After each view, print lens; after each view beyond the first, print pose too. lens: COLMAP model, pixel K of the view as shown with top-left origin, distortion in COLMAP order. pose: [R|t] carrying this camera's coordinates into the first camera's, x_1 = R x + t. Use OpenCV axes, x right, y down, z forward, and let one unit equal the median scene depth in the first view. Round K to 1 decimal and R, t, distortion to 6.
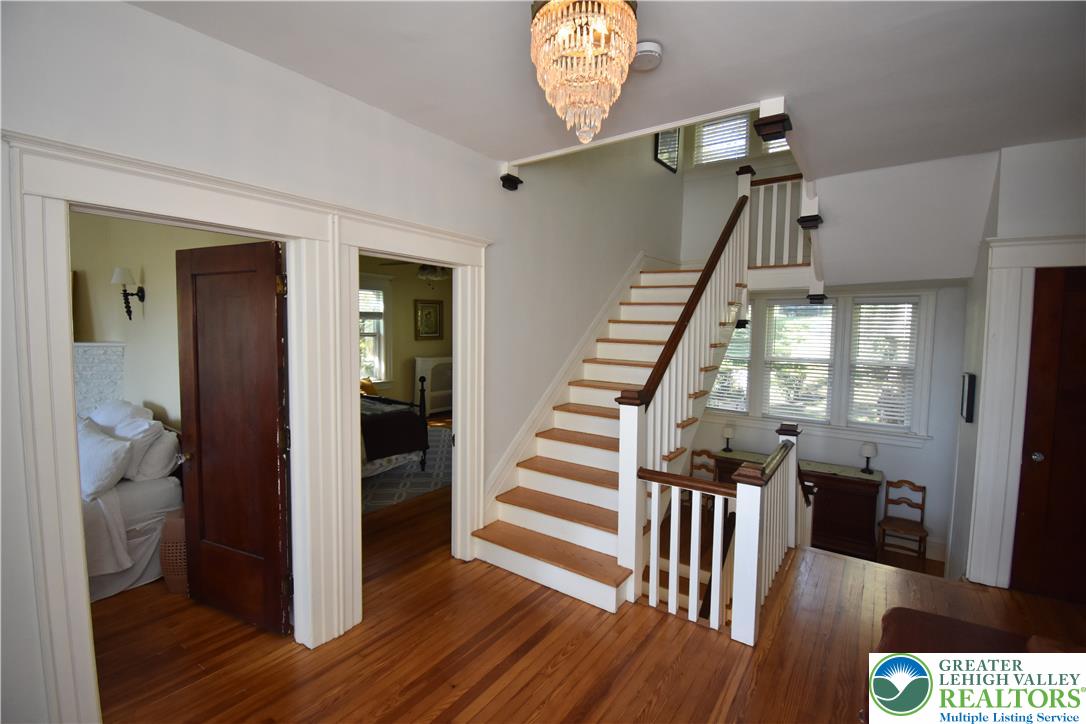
lens RADIAL K [[481.3, 0, 544.8], [0, 481.3, 364.6], [0, 0, 1]] dist [0.034135, -0.034739]
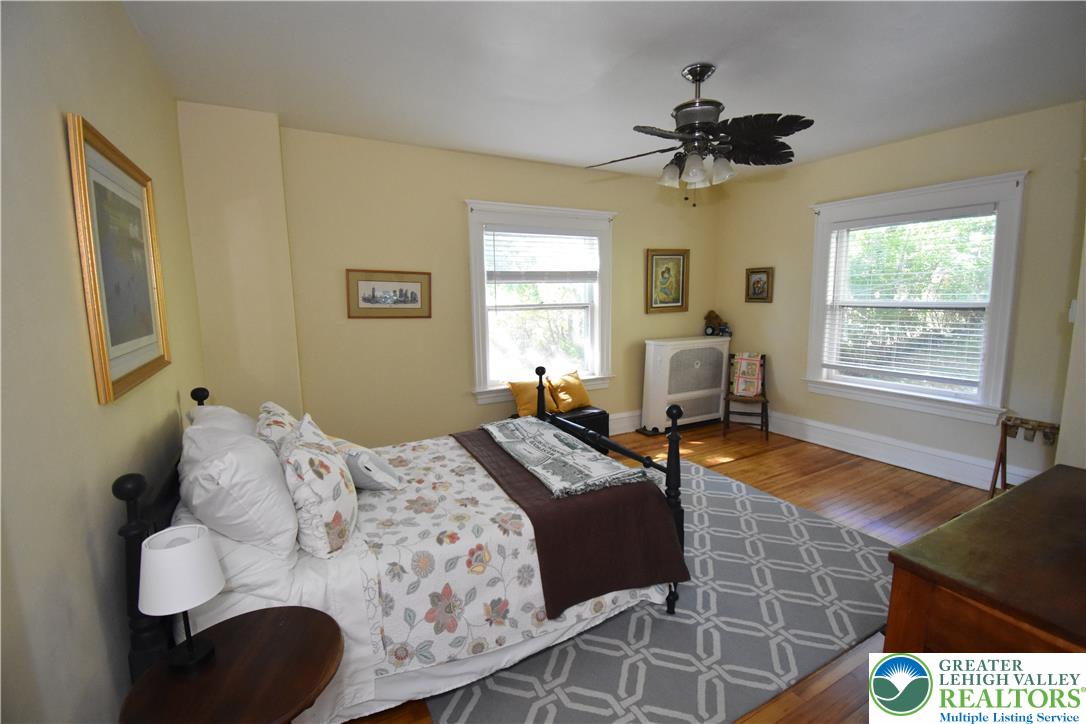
lens RADIAL K [[481.3, 0, 544.8], [0, 481.3, 364.6], [0, 0, 1]] dist [0.034135, -0.034739]
pose [[0.901543, 0.033589, -0.431383, -0.120097], [-0.004702, 0.997684, 0.067856, -0.027902], [0.432663, -0.059147, 0.899613, 0.390868]]
